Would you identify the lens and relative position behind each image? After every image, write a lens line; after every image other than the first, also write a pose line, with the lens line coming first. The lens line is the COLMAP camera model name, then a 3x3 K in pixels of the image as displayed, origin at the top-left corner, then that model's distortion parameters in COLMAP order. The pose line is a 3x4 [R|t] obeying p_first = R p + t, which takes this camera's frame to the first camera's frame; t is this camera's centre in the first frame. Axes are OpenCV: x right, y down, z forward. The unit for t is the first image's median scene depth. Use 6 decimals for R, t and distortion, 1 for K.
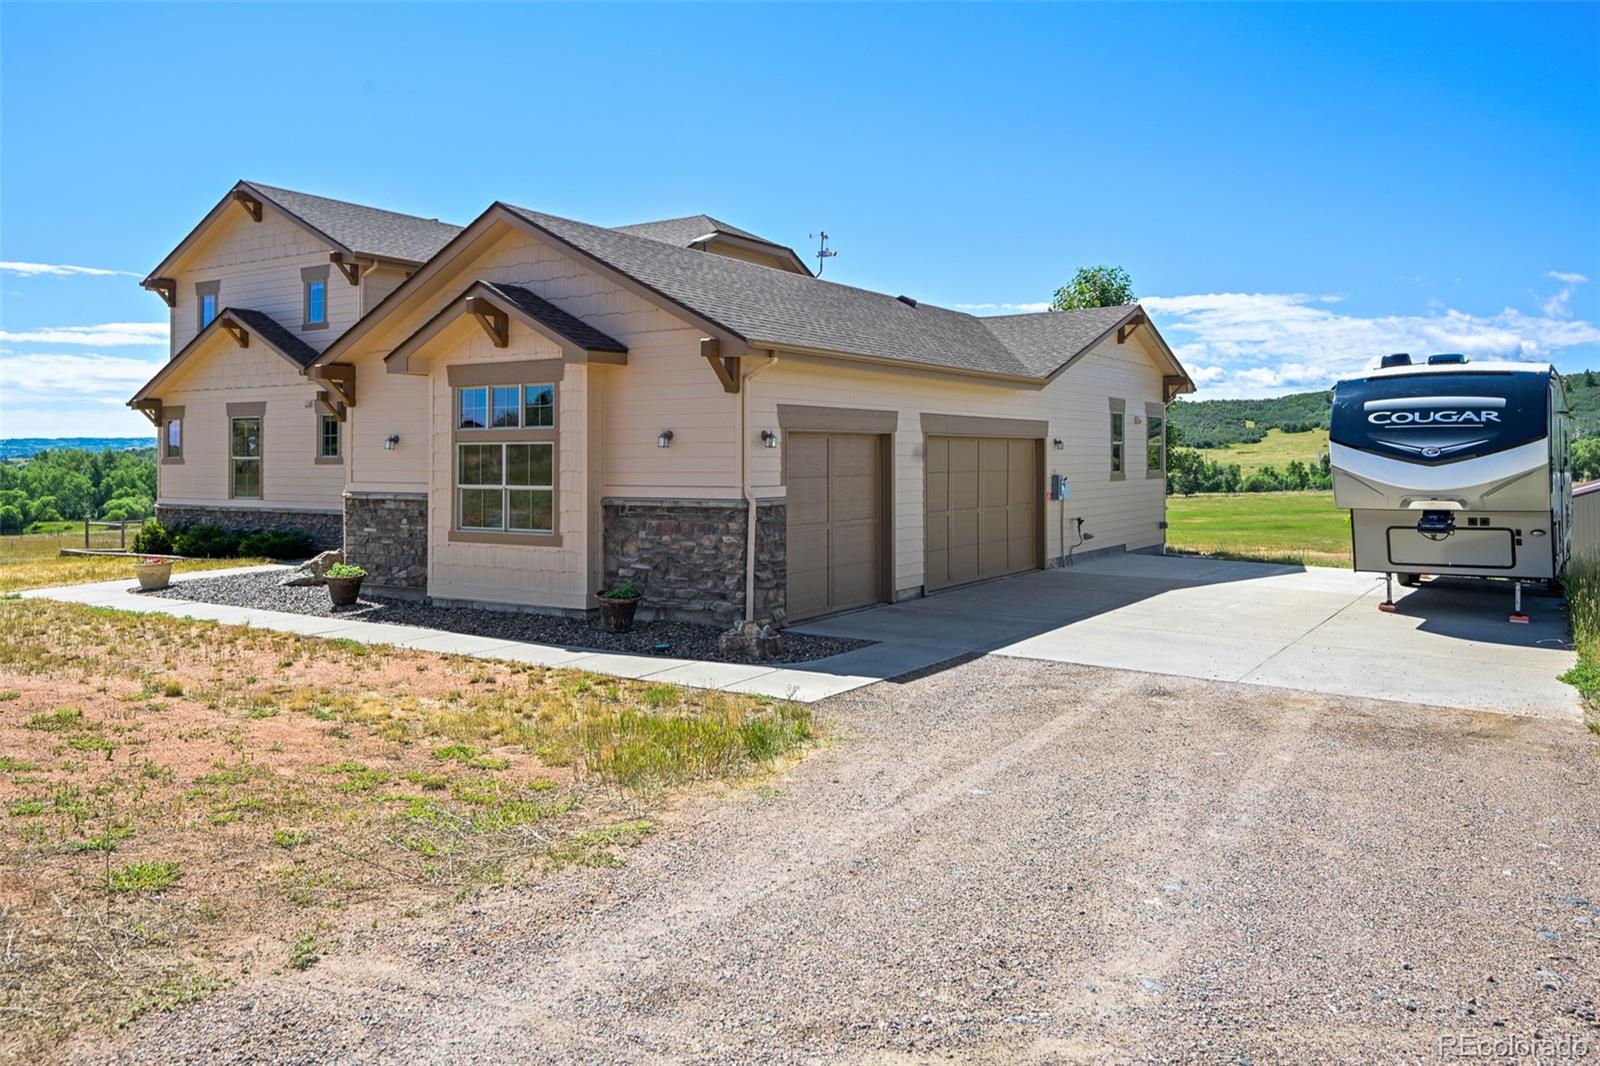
lens RADIAL K [[1184.8, 0, 811.4], [0, 1184.8, 483.0], [0, 0, 1]] dist [0.047815, 0.002183]
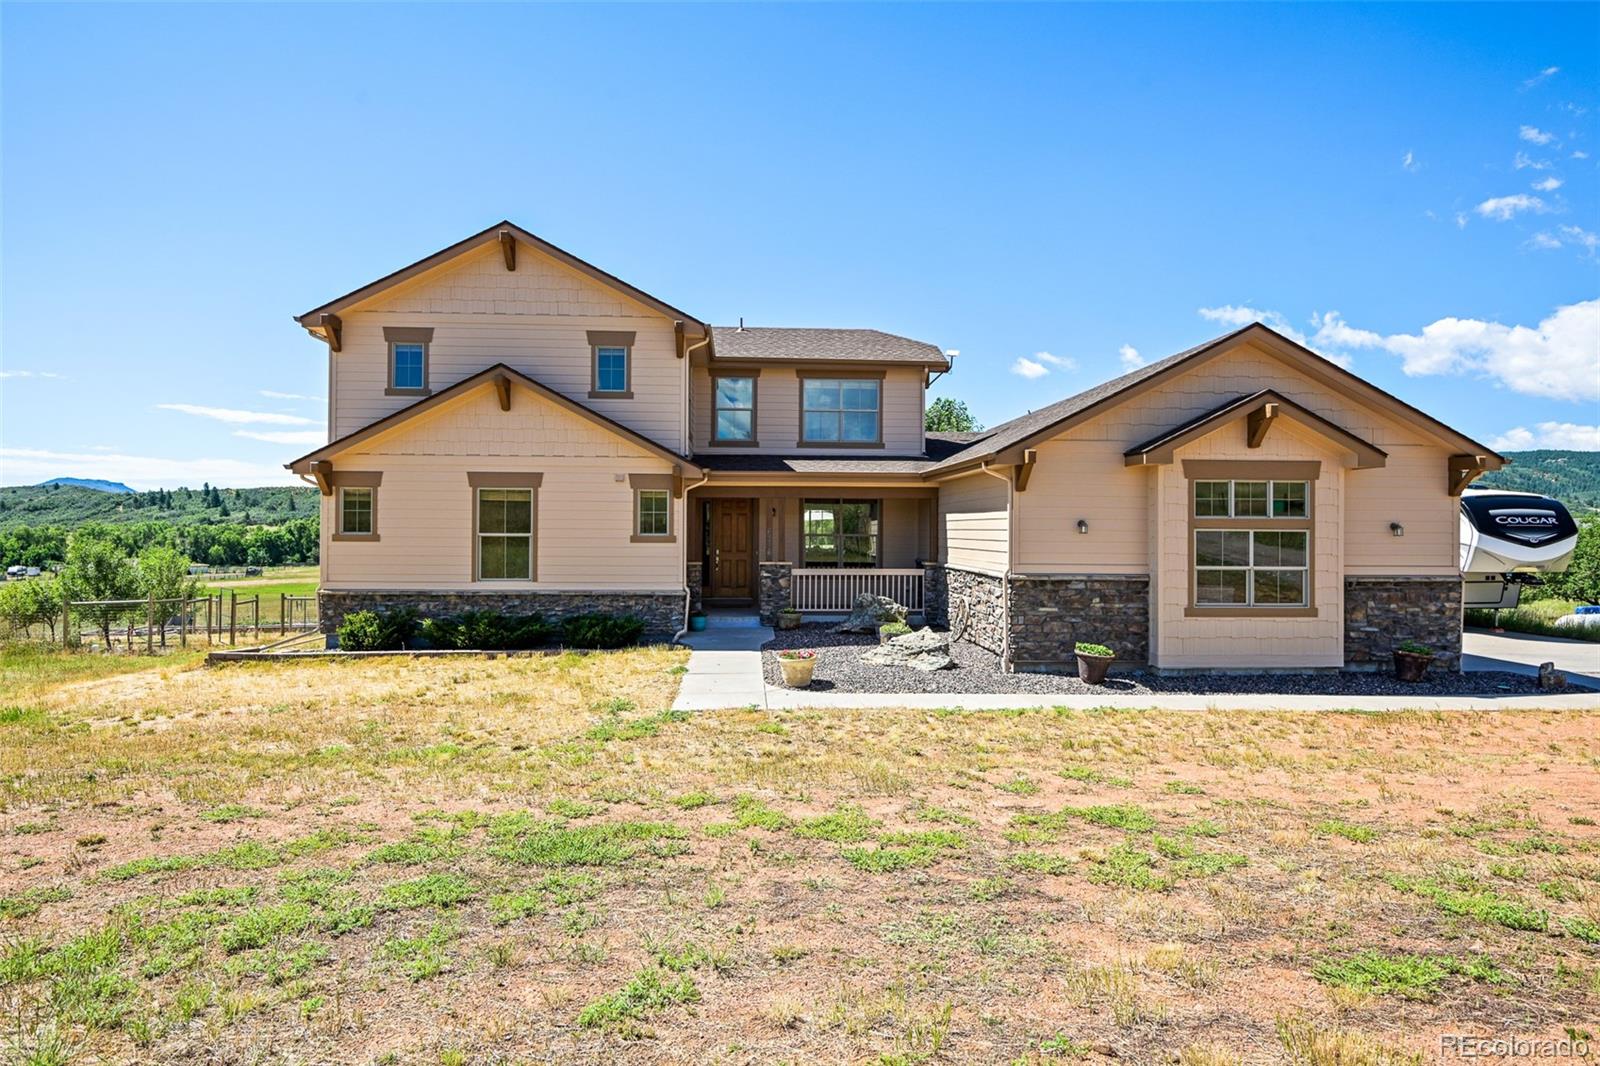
lens RADIAL K [[906.3, 0, 799.0], [0, 906.3, 565.3], [0, 0, 1]] dist [-0.007011, -0.000998]
pose [[0.815626, -0.013356, 0.578426, -1.135682], [0.003132, 0.999821, 0.018671, -0.016888], [-0.578571, -0.013417, 0.815521, 0.537753]]
